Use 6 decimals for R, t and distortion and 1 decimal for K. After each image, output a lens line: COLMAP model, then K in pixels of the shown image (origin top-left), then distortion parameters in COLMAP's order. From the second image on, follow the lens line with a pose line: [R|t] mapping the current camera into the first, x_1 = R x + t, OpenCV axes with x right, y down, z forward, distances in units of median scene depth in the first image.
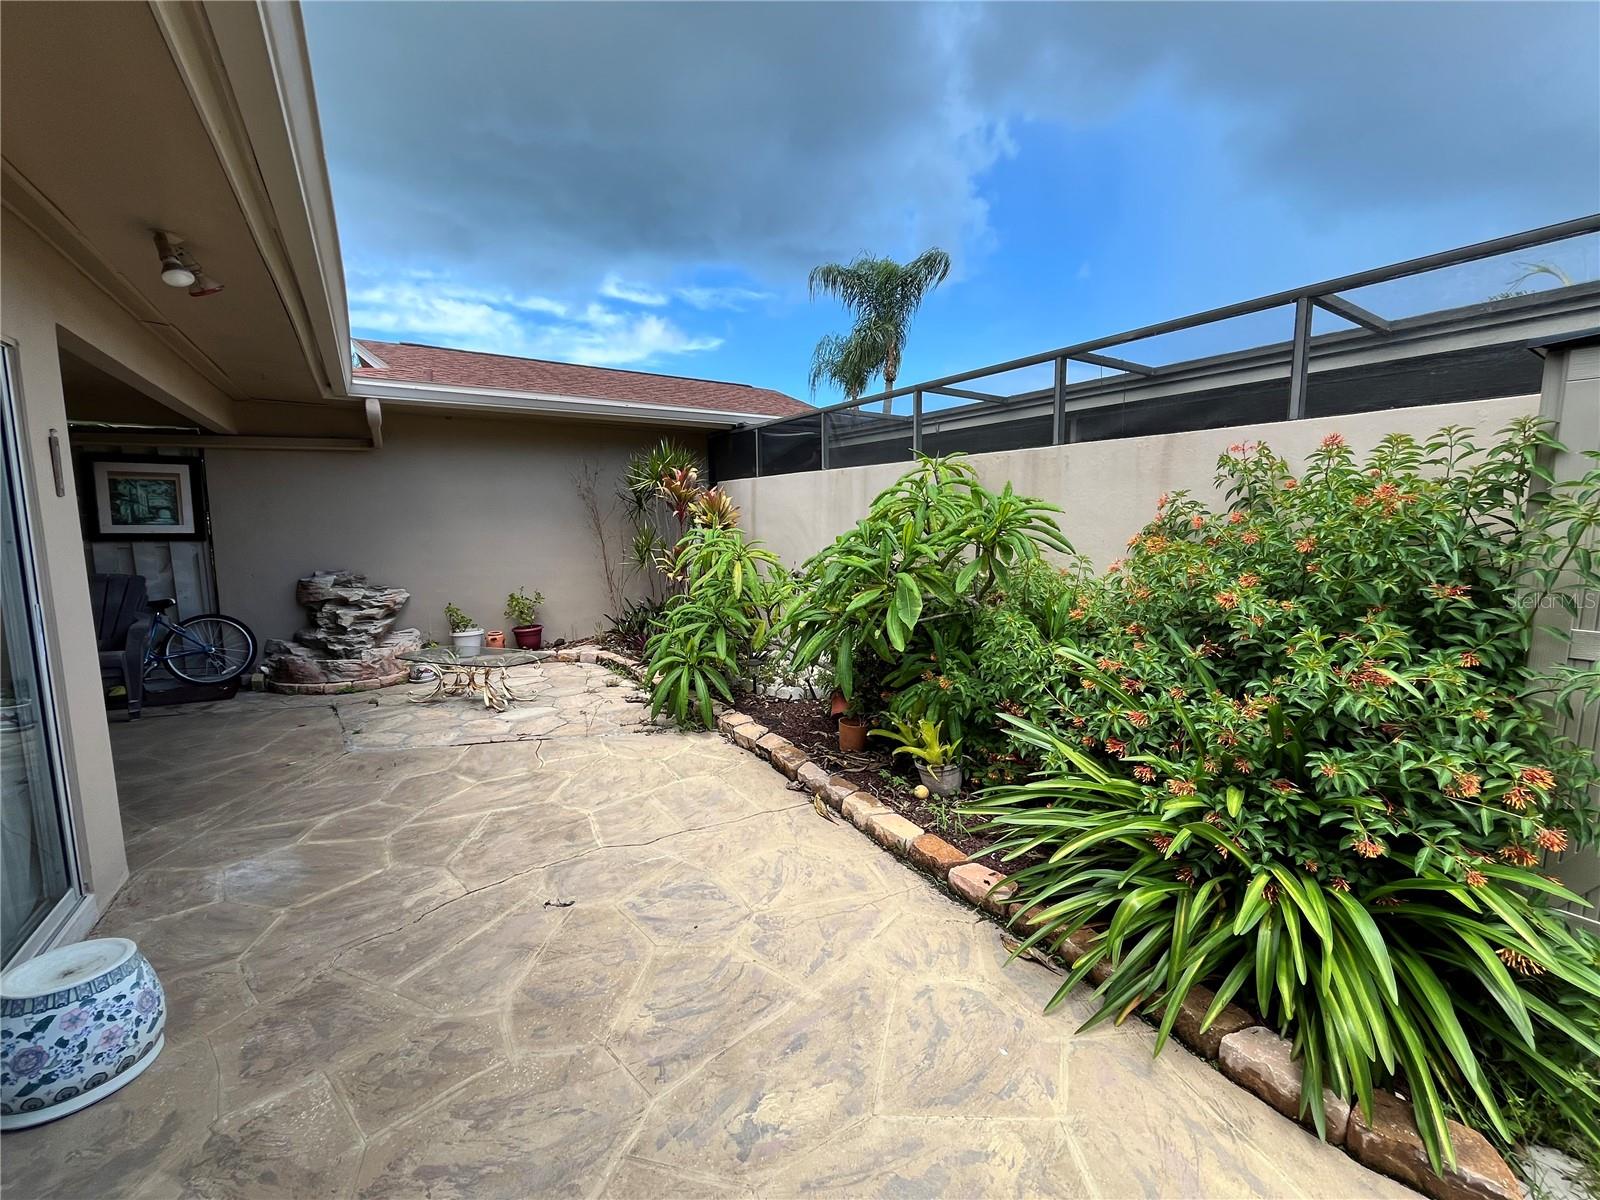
lens RADIAL K [[648.5, 0, 800.3], [0, 648.5, 598.0], [0, 0, 1]] dist [-0.008493, -0.000047]
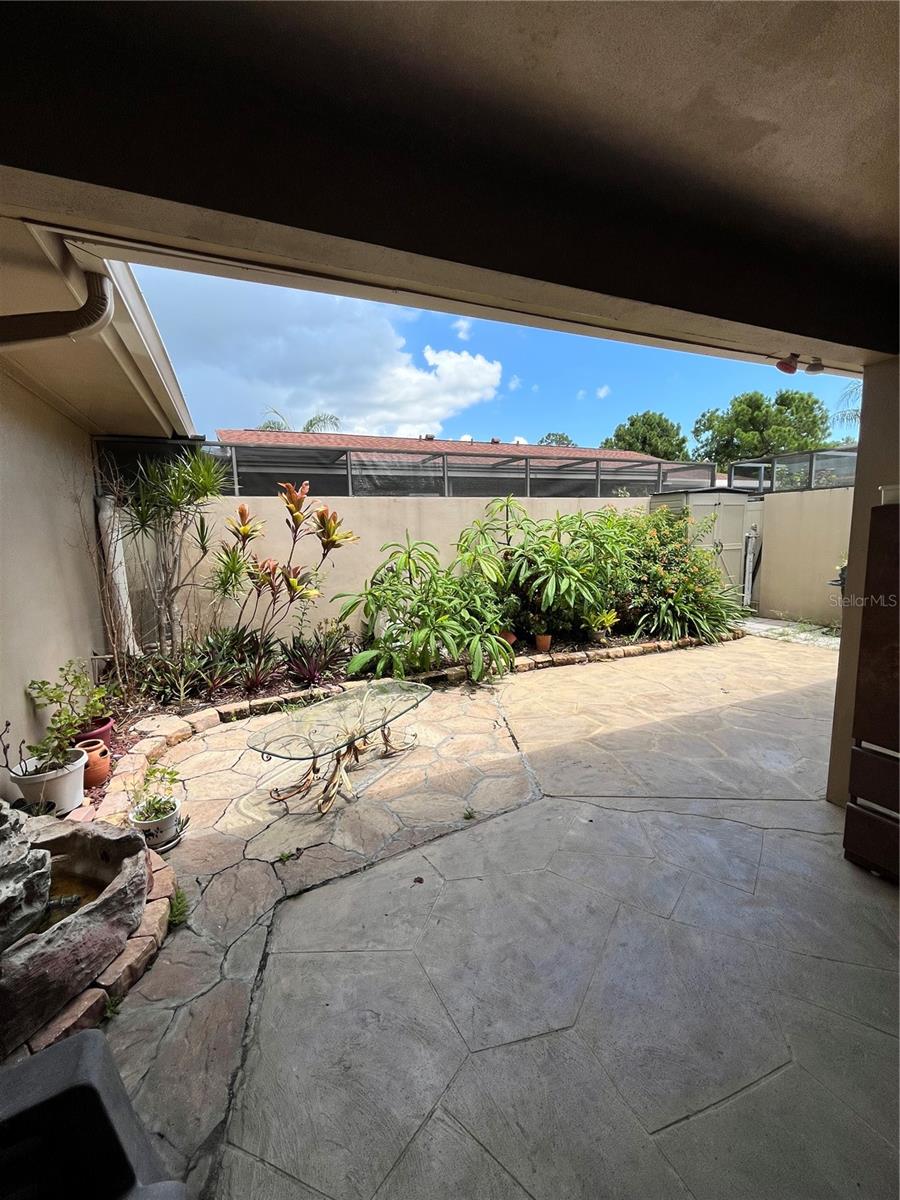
lens RADIAL K [[486.4, 0, 447.8], [0, 486.4, 600.5], [0, 0, 1]] dist [-0.008493, -0.000047]
pose [[0.169504, -0.145422, 0.974741, -1.689795], [0.146712, 0.981756, 0.120956, -0.160906], [-0.974548, 0.122504, 0.187747, 1.225910]]
